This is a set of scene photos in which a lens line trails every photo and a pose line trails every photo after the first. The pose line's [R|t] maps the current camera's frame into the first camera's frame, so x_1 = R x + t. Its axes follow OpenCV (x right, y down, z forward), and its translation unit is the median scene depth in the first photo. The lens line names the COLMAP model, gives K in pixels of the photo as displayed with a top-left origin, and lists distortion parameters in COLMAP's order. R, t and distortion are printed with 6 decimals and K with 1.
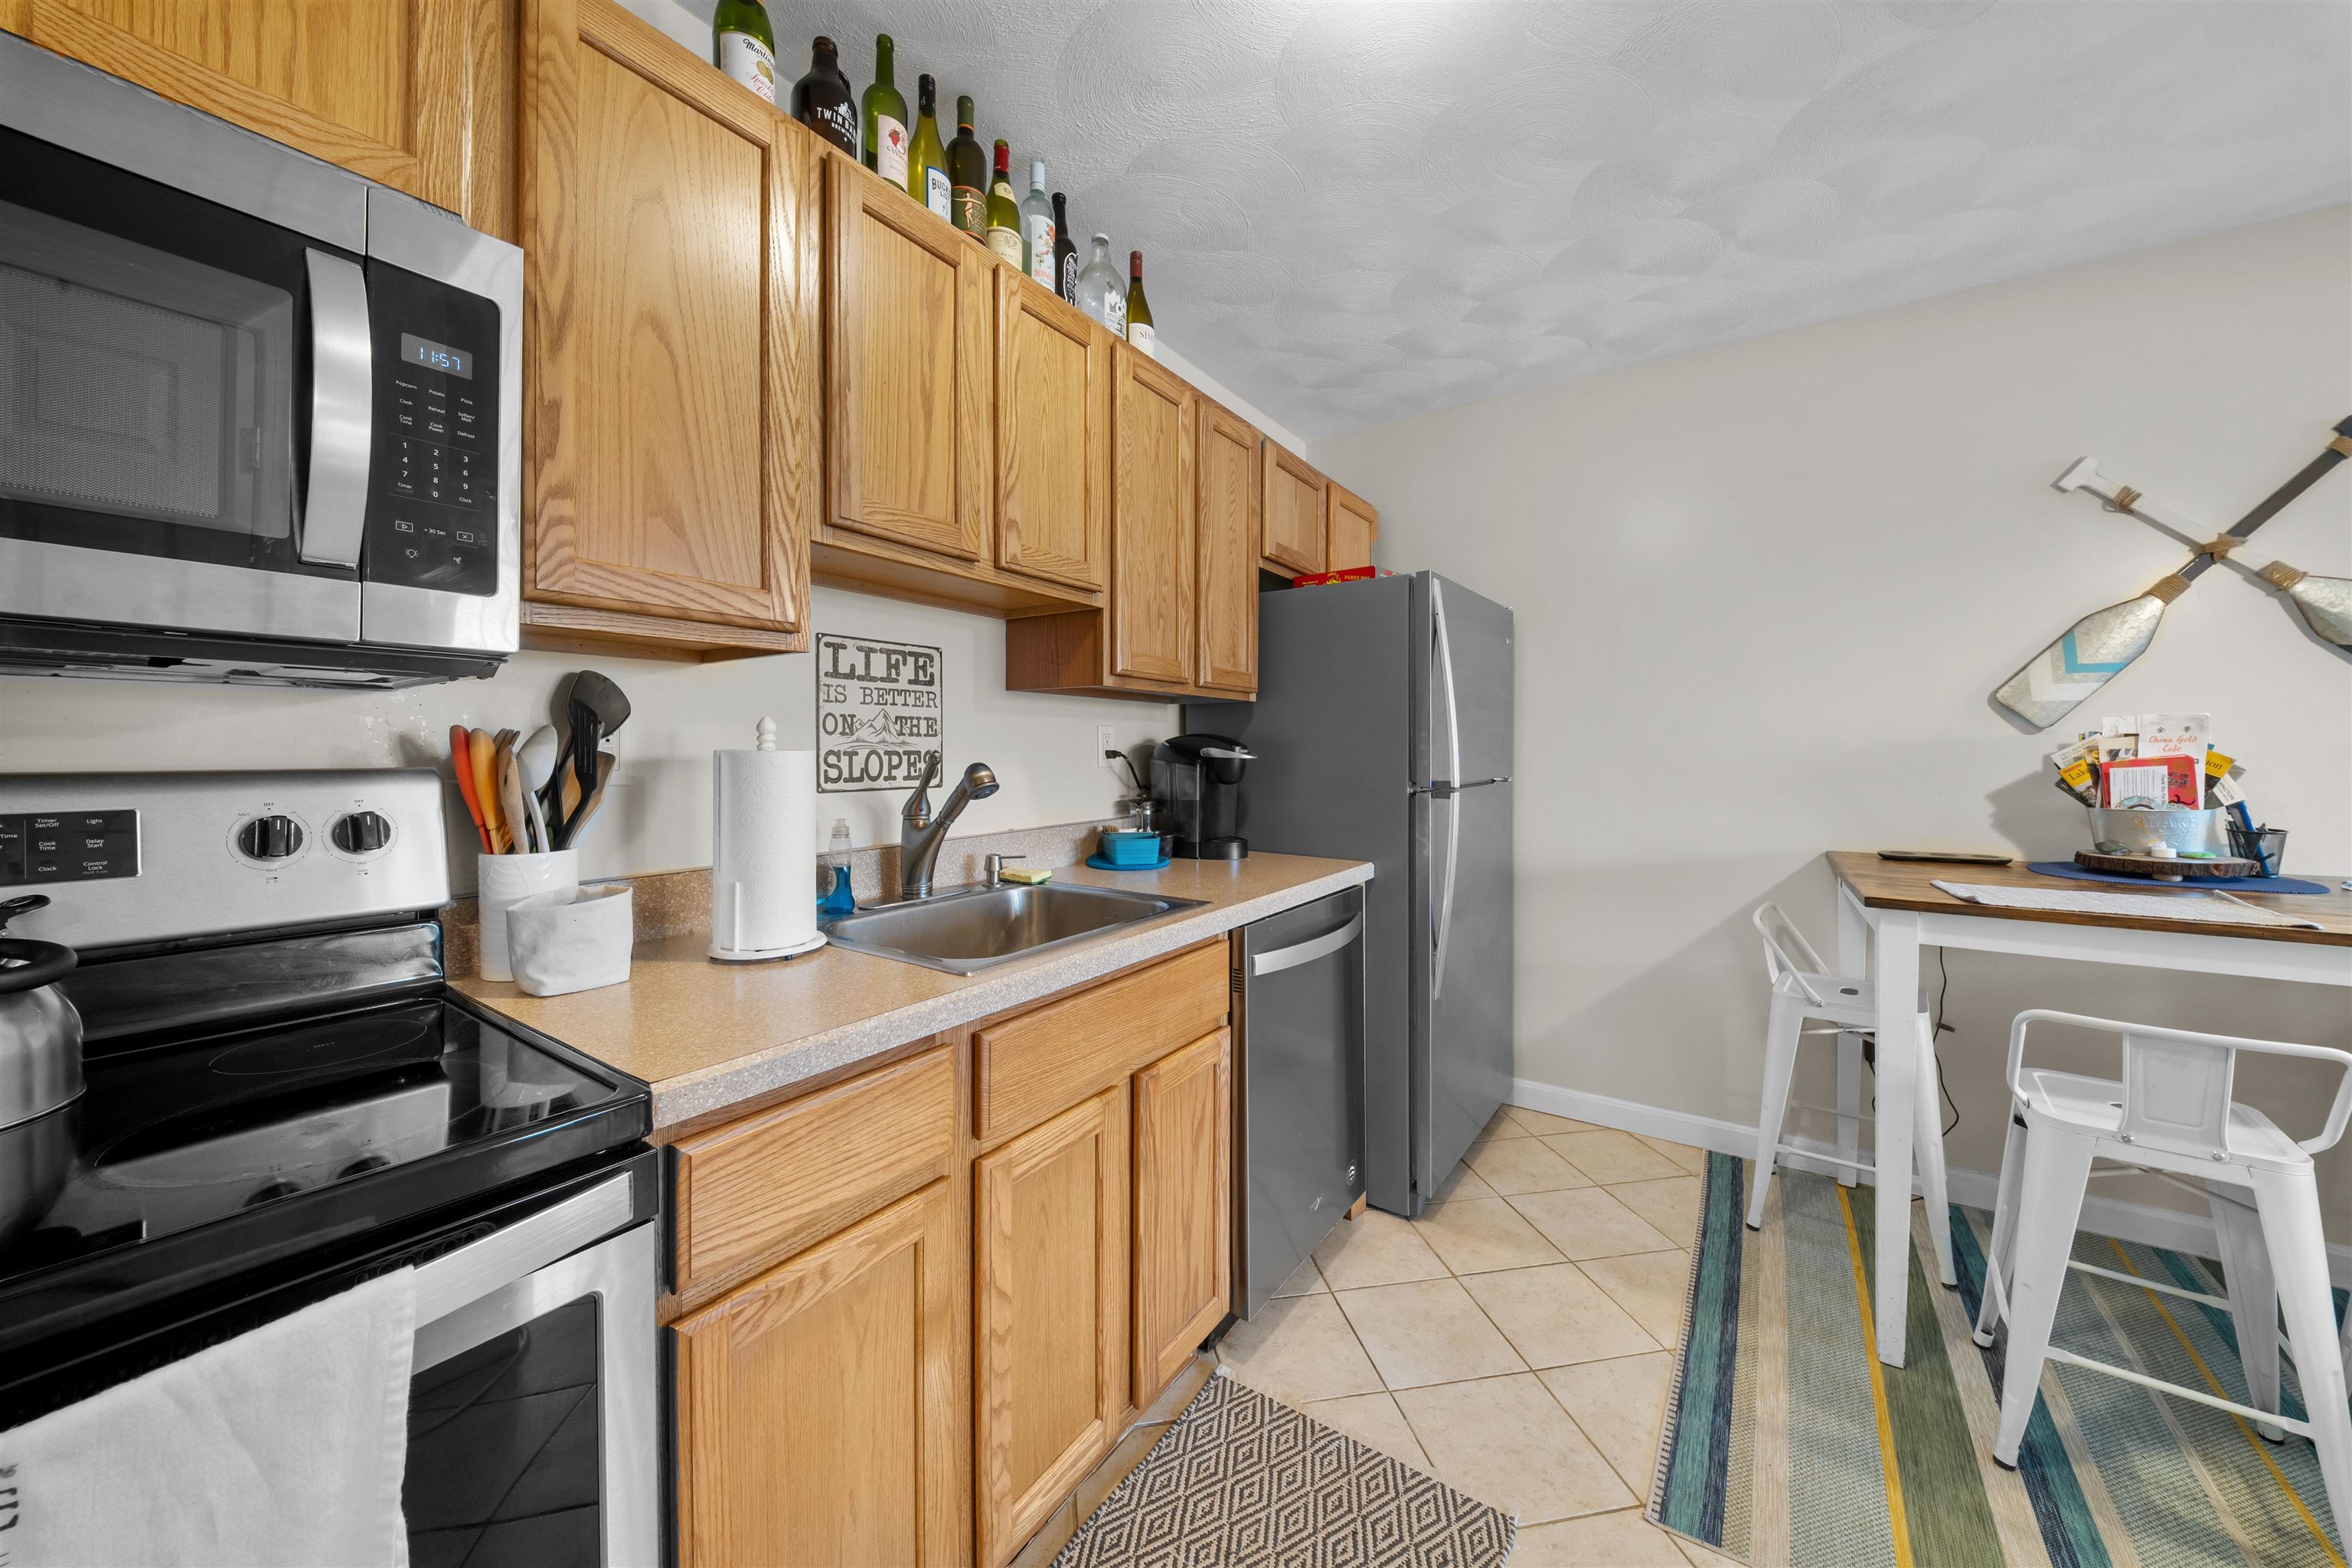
lens RADIAL K [[845.1, 0, 1167.0], [0, 845.1, 754.0], [0, 0, 1]] dist [-0.001096, -0.004462]
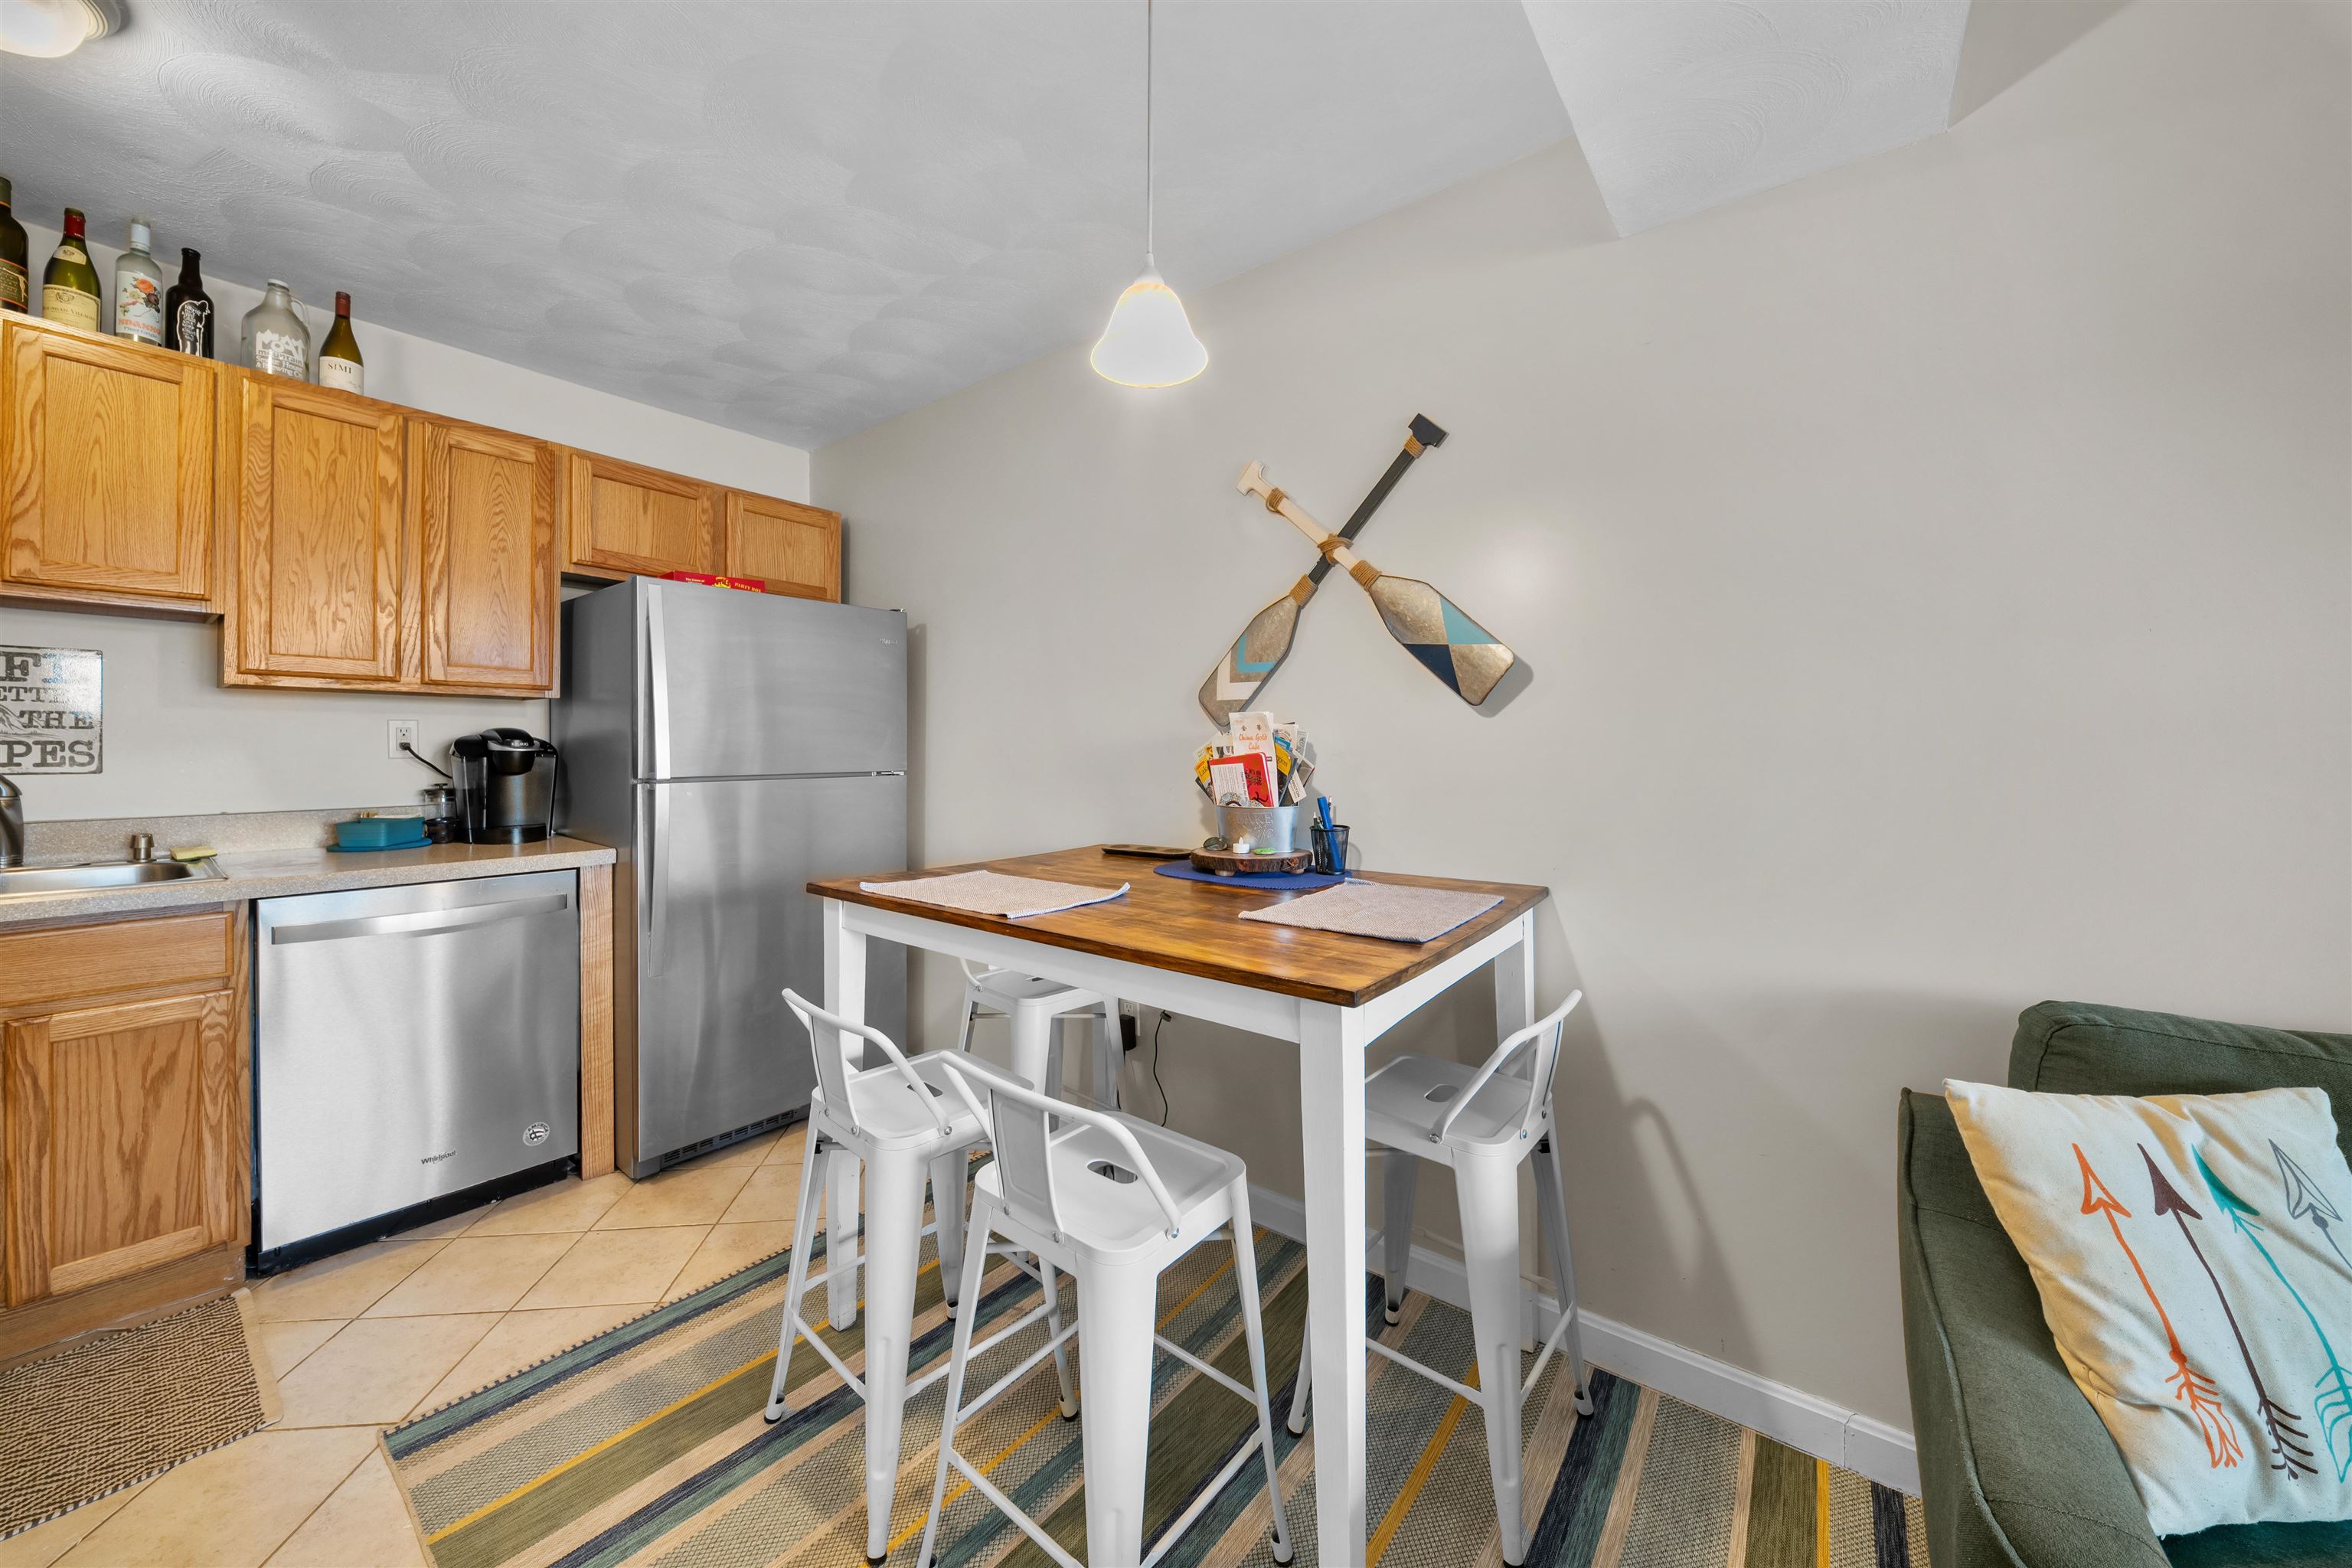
lens RADIAL K [[842.0, 0, 1178.6], [0, 842.0, 749.1], [0, 0, 1]] dist [-0.009207, -0.000253]
pose [[0.998530, 0.006418, -0.053819, 1.381926], [-0.006622, 0.999972, -0.003624, 0.001159], [0.053794, 0.003975, 0.998544, -0.033591]]
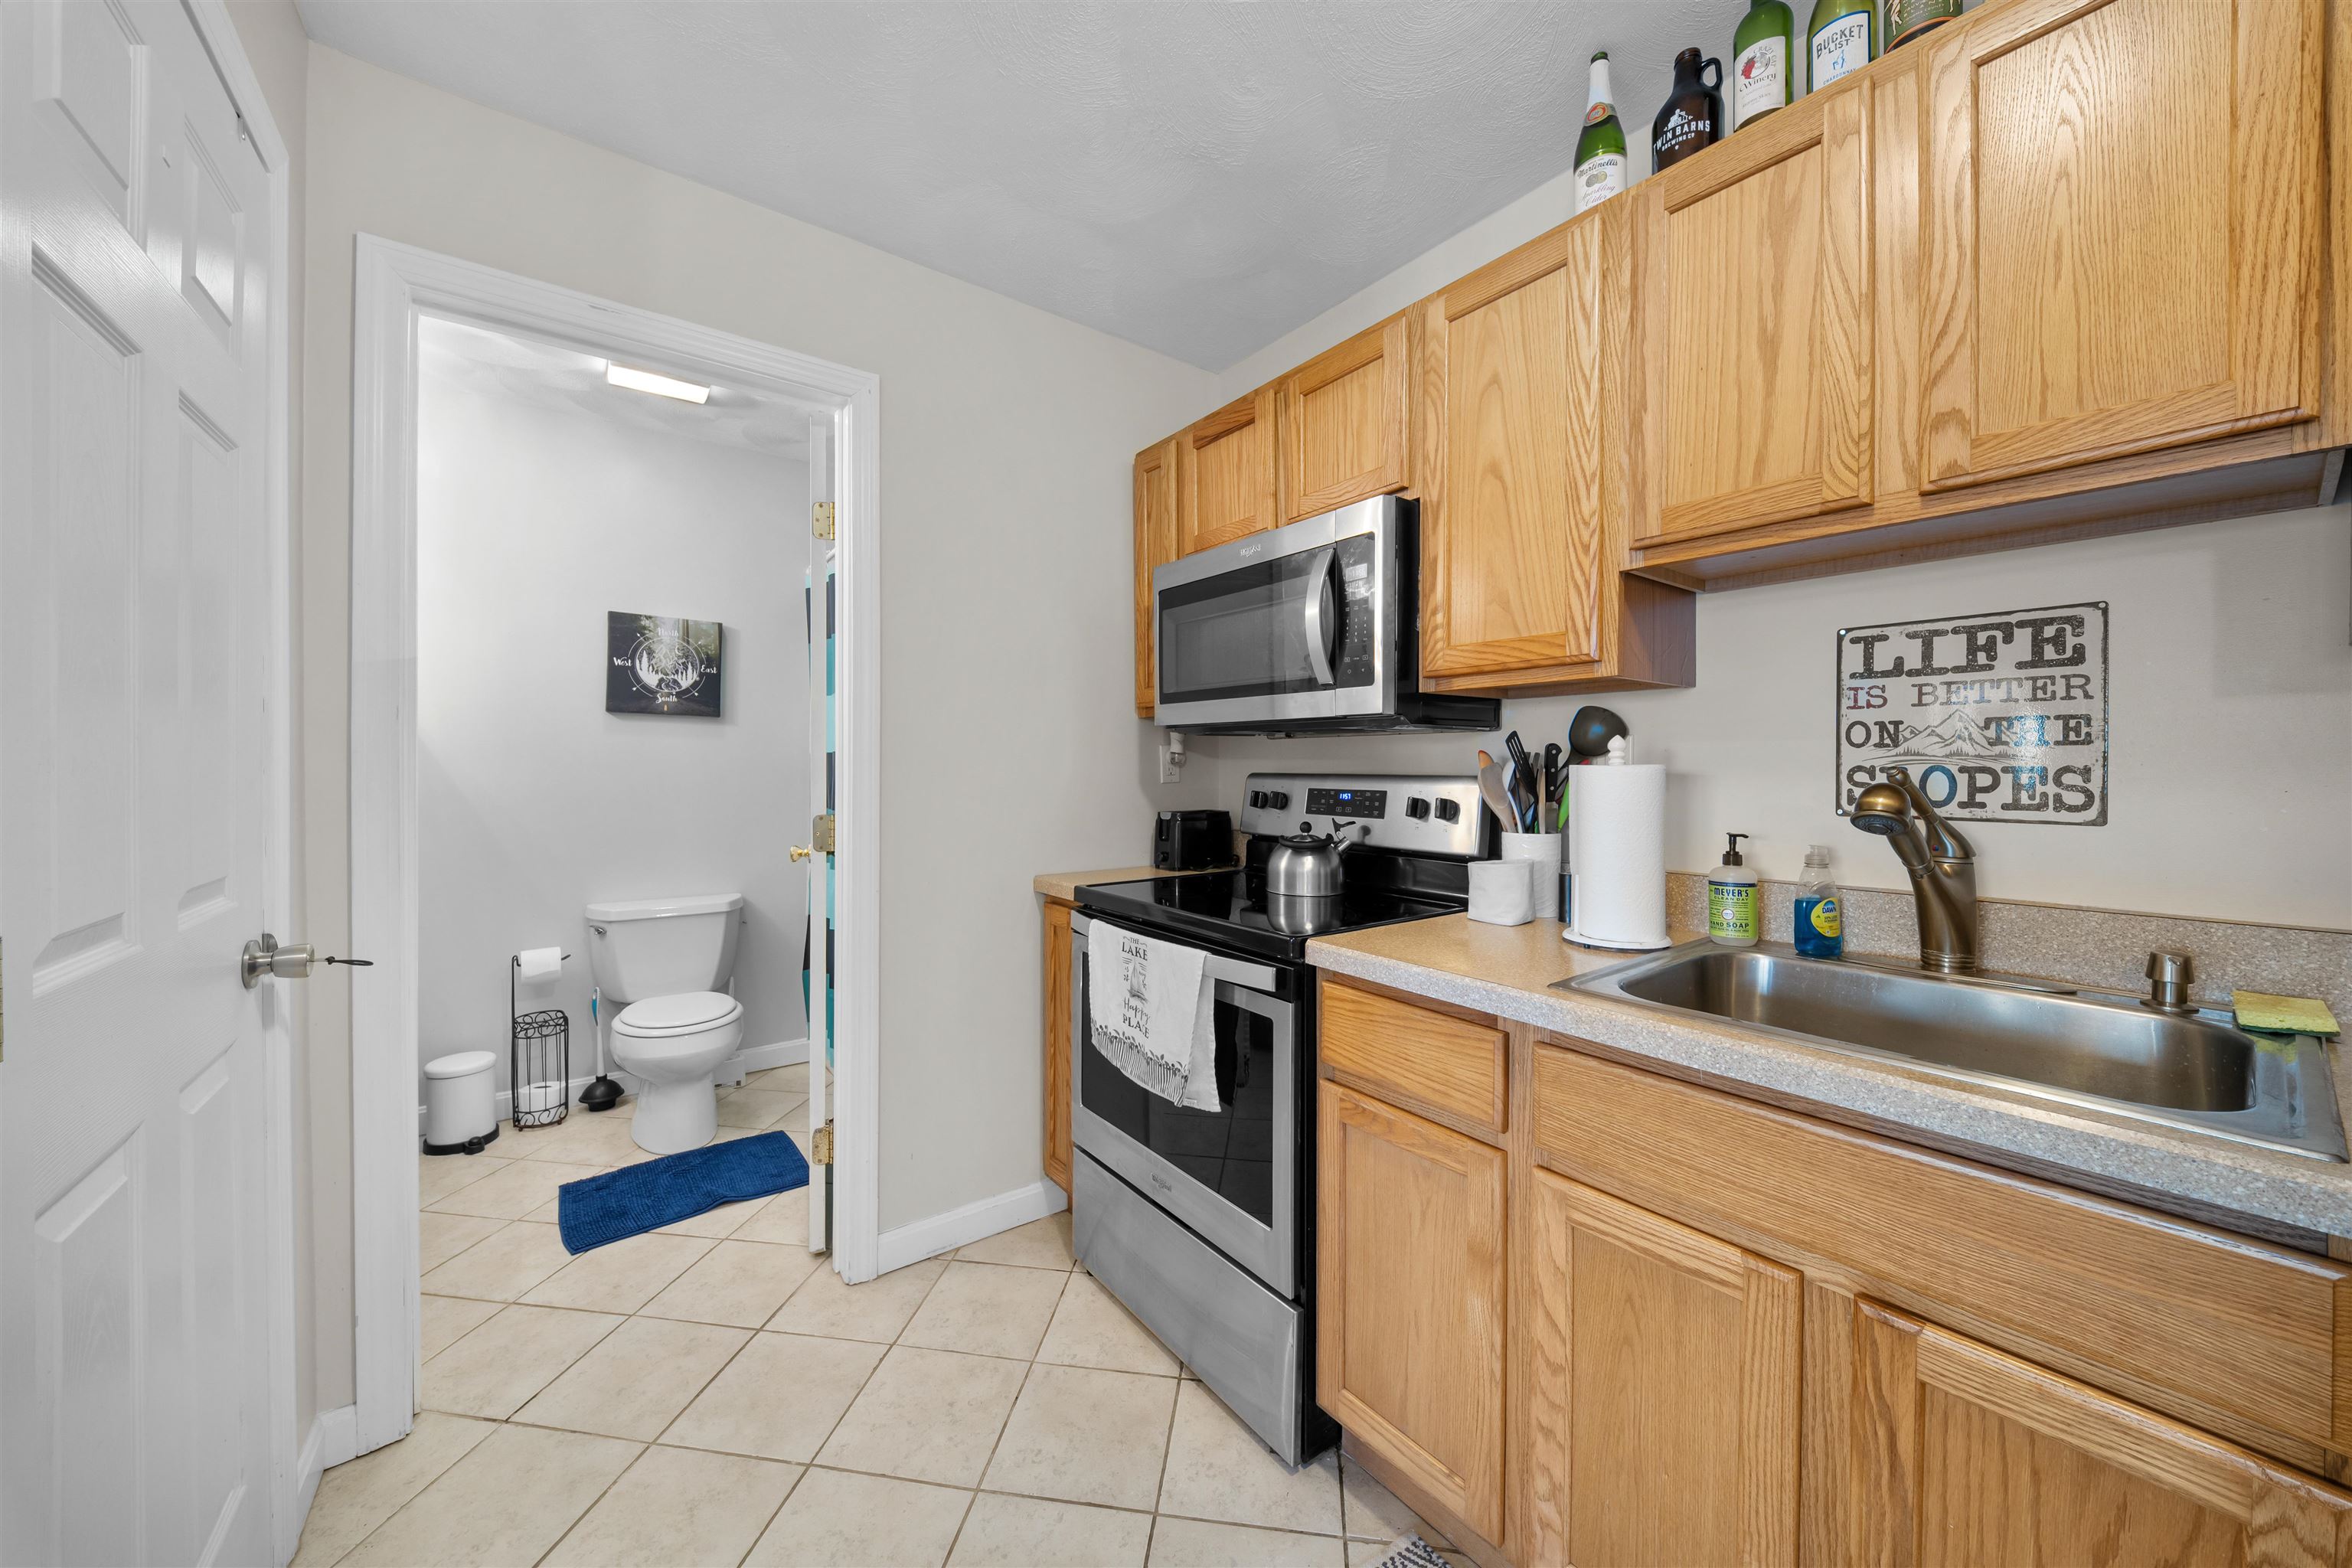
lens RADIAL K [[834.9, 0, 1186.9], [0, 834.9, 774.9], [0, 0, 1]] dist [-0.001084, -0.000275]
pose [[-0.313406, 0.010499, -0.949561, 0.587254], [-0.006286, 0.999894, 0.013130, -0.002072], [0.949598, 0.010084, -0.313307, 0.617995]]
